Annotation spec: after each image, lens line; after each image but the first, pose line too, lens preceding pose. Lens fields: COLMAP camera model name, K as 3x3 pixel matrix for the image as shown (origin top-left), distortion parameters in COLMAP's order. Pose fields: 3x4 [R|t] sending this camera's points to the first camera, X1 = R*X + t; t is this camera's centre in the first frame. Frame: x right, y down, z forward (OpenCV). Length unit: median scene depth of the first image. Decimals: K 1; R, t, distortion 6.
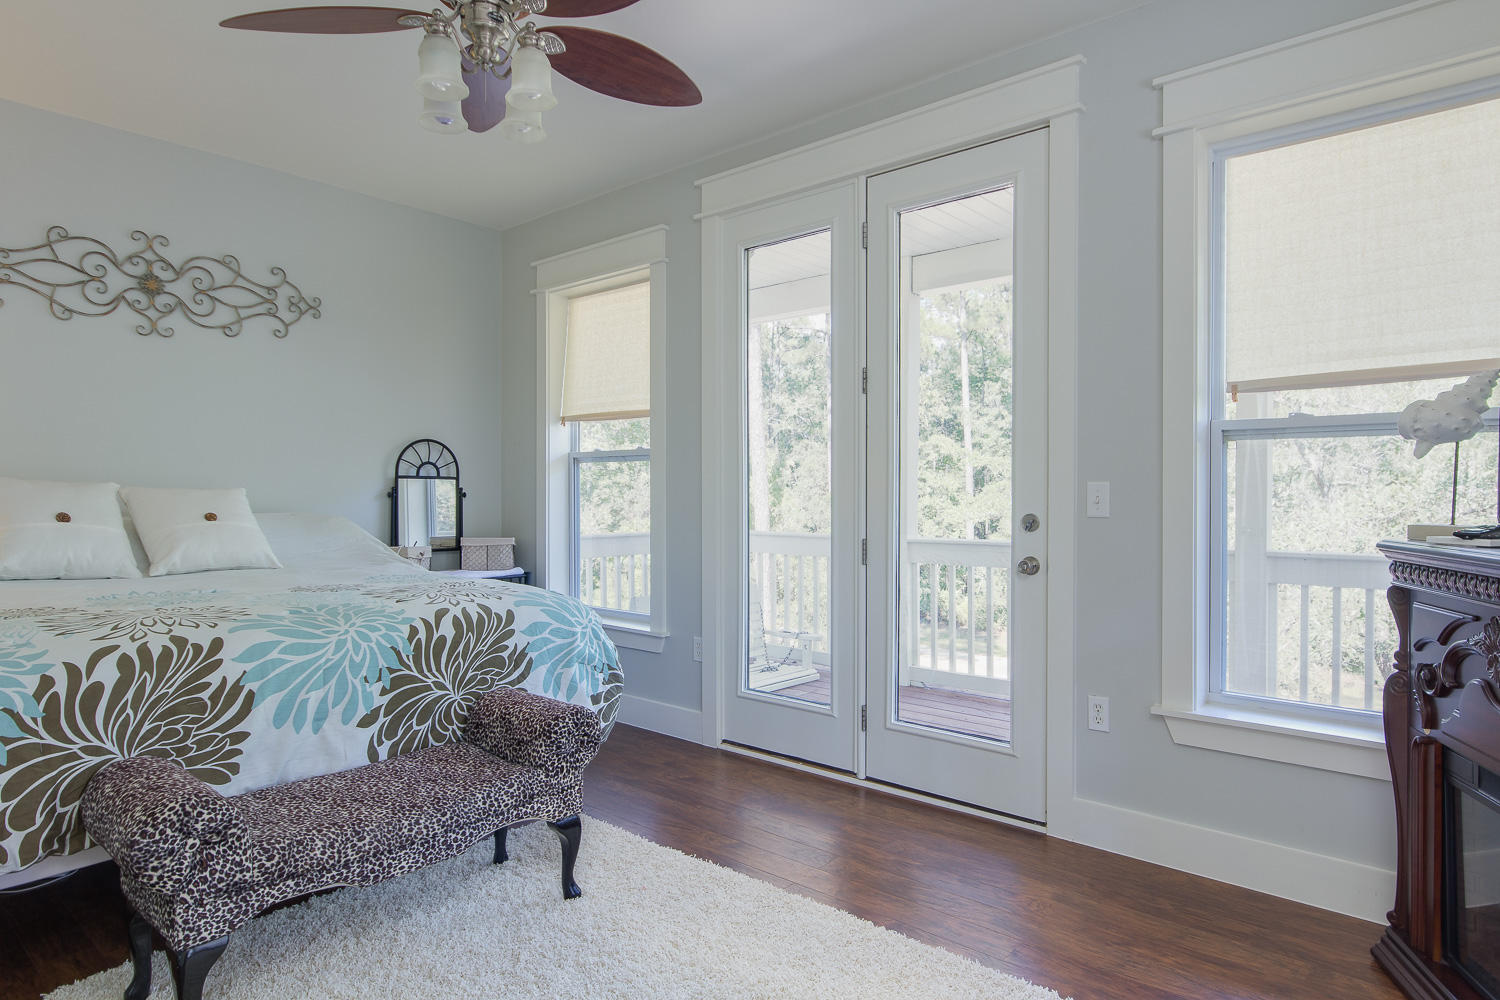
lens RADIAL K [[854.8, 0, 739.1], [0, 854.8, 496.9], [0, 0, 1]] dist [-0.002569, 0.002843]
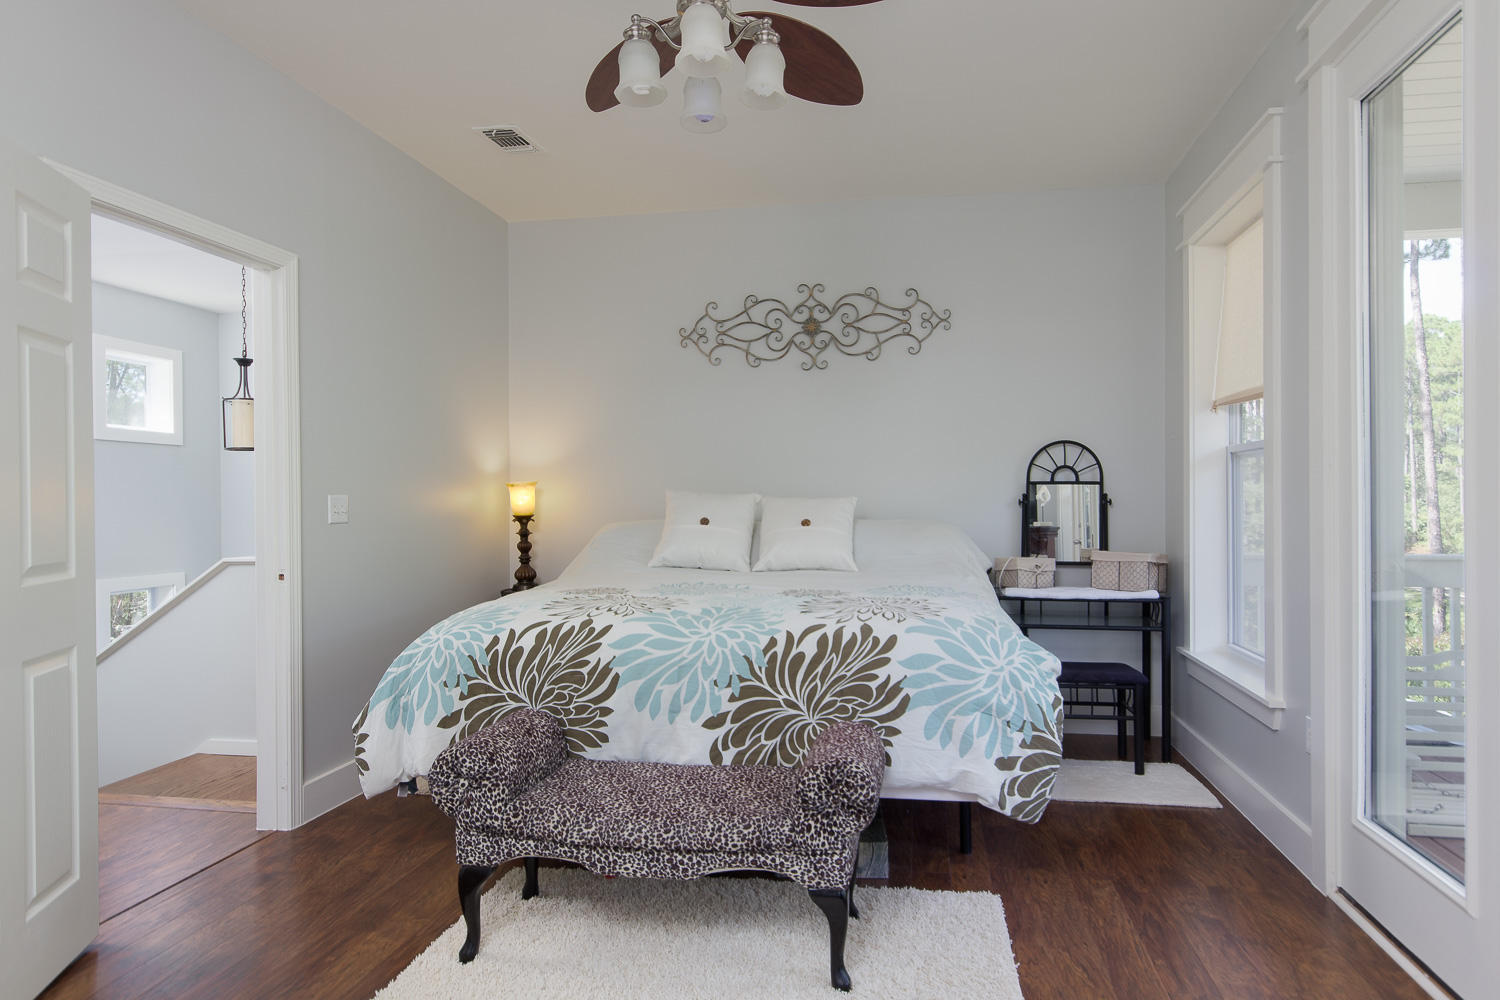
lens RADIAL K [[854.8, 0, 744.0], [0, 854.8, 510.3], [0, 0, 1]] dist [-0.002569, 0.002843]
pose [[0.541832, 0.003878, -0.840478, 0.377215], [0.003312, 0.999972, 0.006749, -0.001799], [0.840480, -0.006440, 0.541804, 0.393709]]
